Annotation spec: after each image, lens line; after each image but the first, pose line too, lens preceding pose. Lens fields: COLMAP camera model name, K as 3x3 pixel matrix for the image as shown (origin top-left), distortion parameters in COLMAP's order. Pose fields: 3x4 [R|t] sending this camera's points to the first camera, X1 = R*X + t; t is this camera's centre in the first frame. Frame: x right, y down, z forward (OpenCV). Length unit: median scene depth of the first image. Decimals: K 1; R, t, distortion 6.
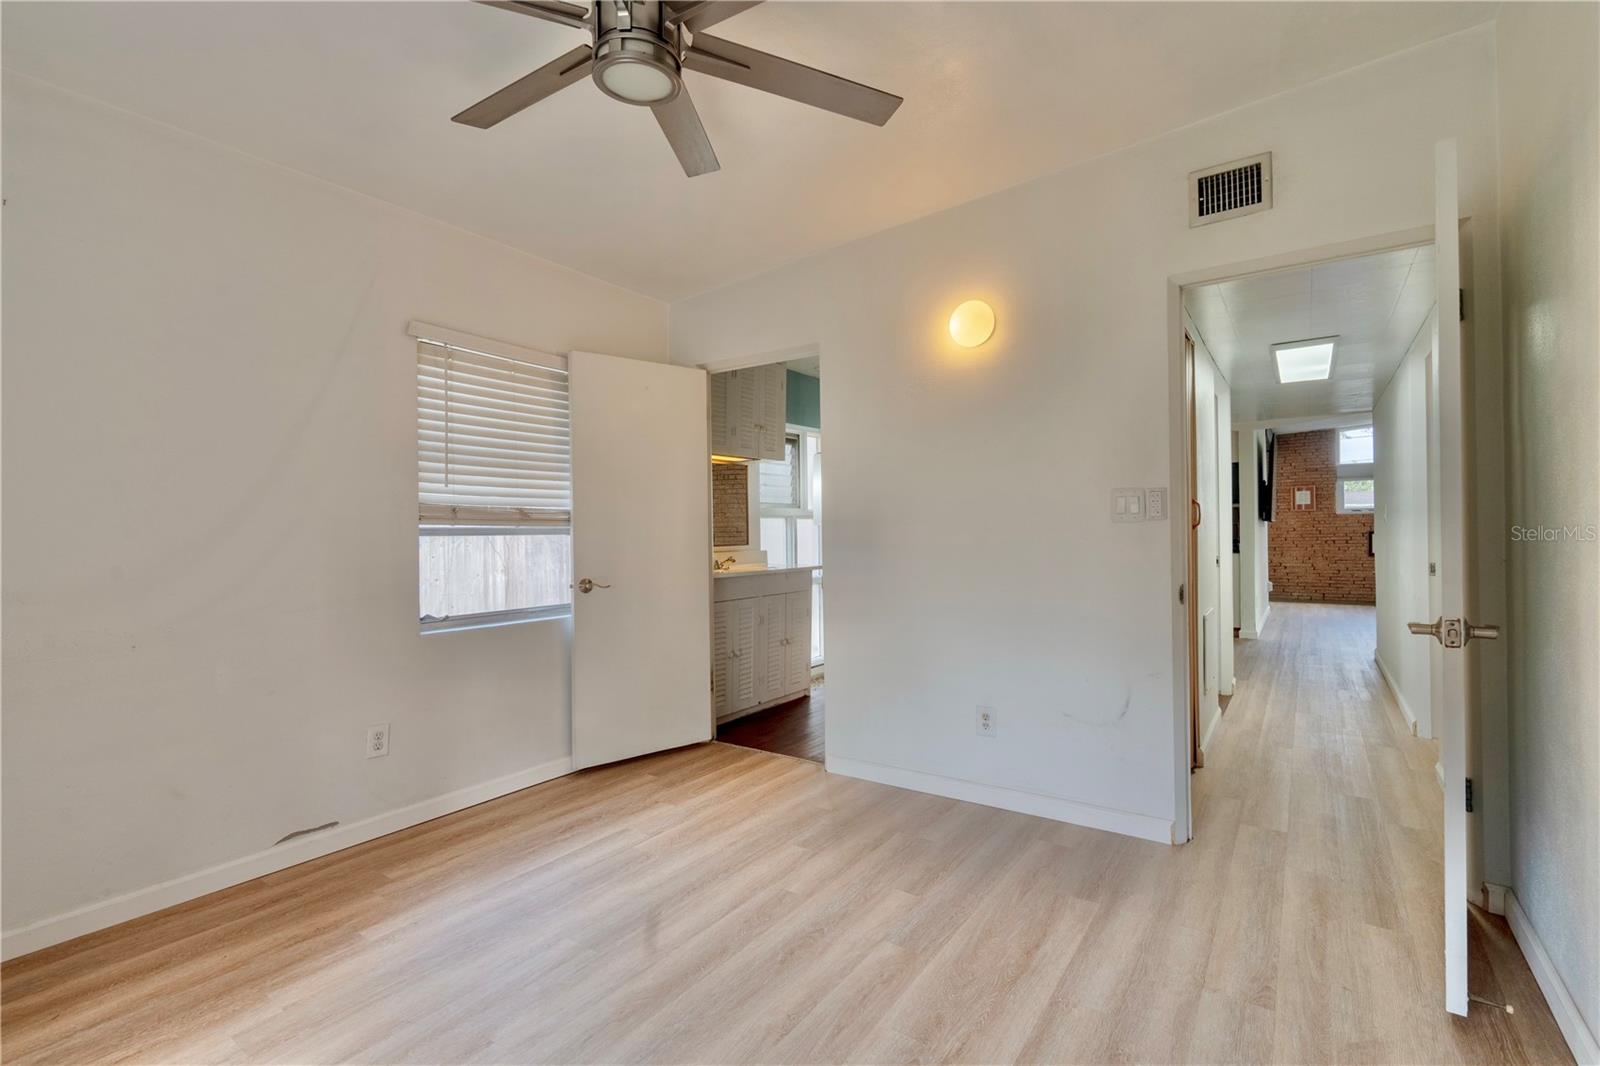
lens RADIAL K [[726.5, 0, 801.8], [0, 726.5, 525.0], [0, 0, 1]] dist [-0.000364, -0.000351]
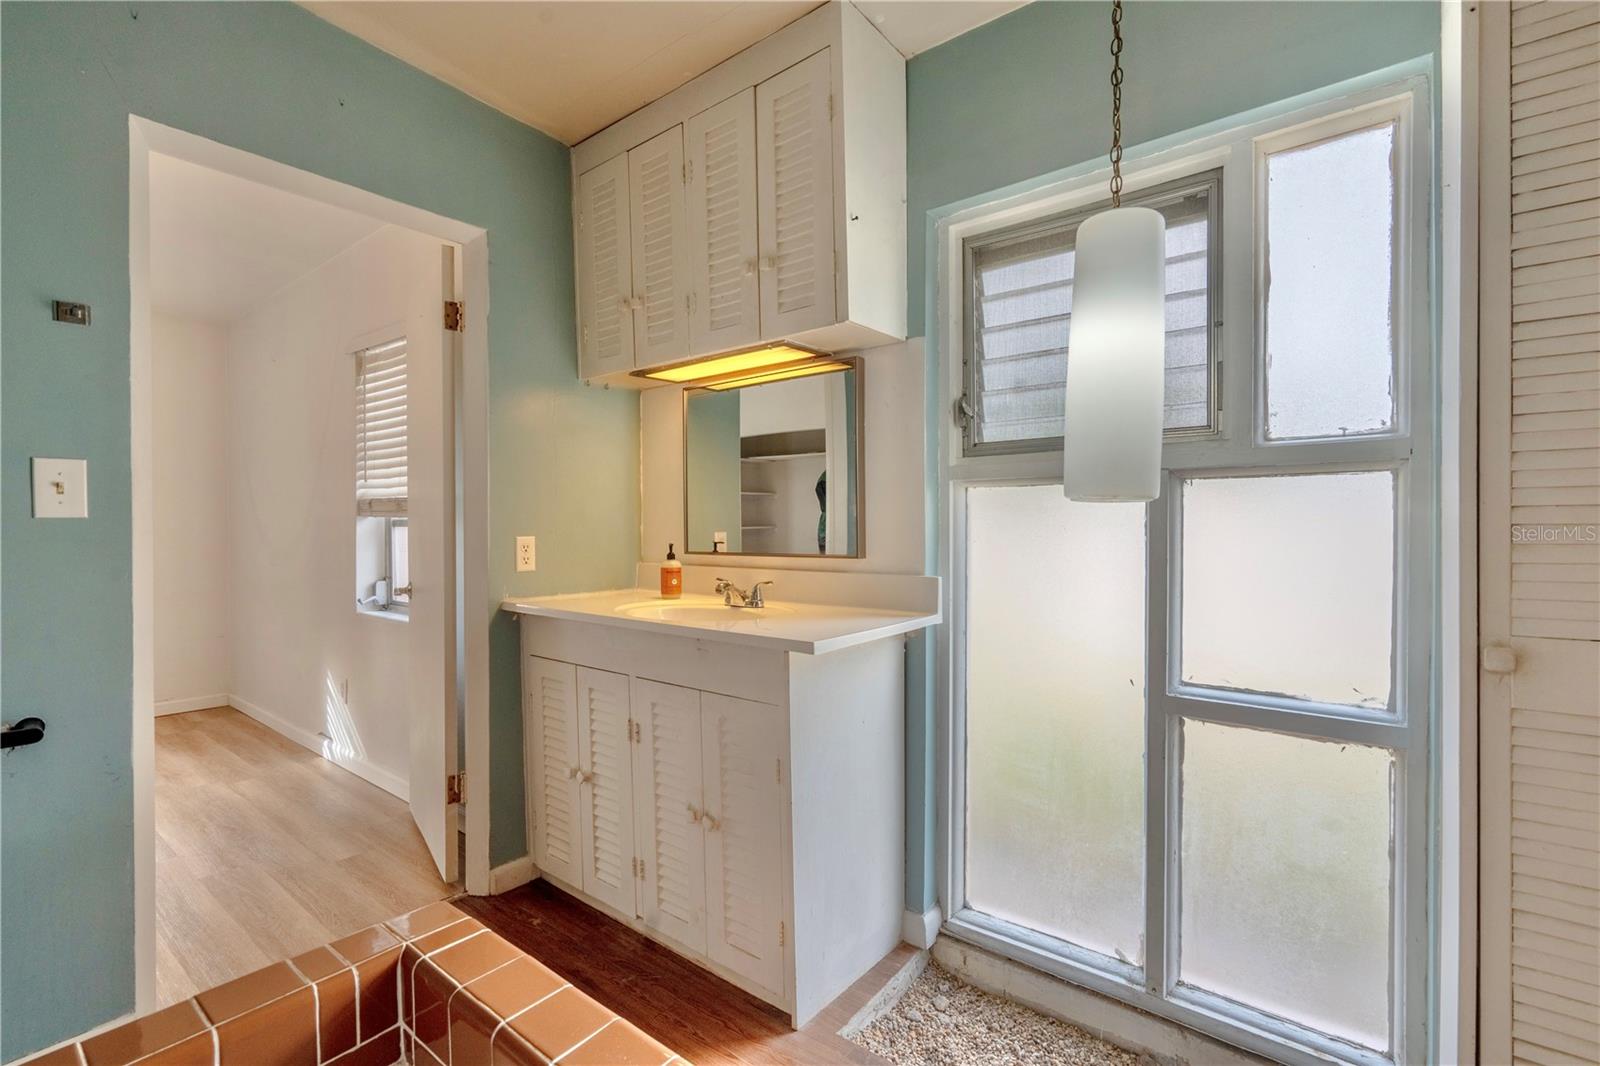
lens RADIAL K [[726.5, 0, 800.0], [0, 726.5, 527.1], [0, 0, 1]] dist [-0.000364, -0.000351]
pose [[-0.066116, 0.018616, -0.997638, 0.553923], [0.014823, 0.999734, 0.017673, 0.003645], [0.997702, -0.013619, -0.066374, 1.694560]]
